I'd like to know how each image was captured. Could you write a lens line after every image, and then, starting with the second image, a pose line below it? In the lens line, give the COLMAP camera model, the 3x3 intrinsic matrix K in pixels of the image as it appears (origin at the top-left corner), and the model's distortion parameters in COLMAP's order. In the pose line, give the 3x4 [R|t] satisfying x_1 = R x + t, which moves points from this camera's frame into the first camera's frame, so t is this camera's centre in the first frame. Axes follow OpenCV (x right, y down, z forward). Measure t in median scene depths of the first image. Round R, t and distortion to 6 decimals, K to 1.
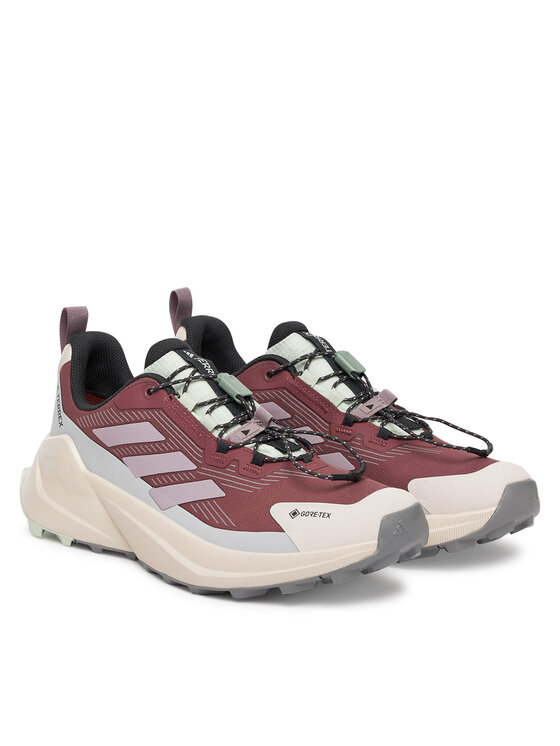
lens RADIAL K [[1918.4, 0, 280.0], [0, 1918.4, 373.0], [0, 0, 1]] dist [0.657206, 0.014586]
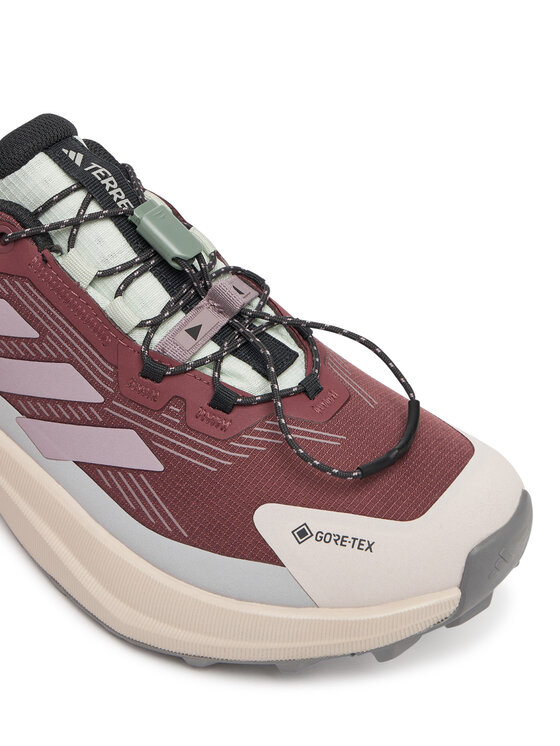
lens RADIAL K [[1664.1, 0, 280.0], [0, 1664.1, 373.0], [0, 0, 1]] dist [-0.072624, -0.200358]
pose [[0.993449, -0.040638, 0.106805, -0.043340], [-0.012385, 0.890838, 0.454153, -0.164928], [-0.113601, -0.452501, 0.884499, 0.587514]]
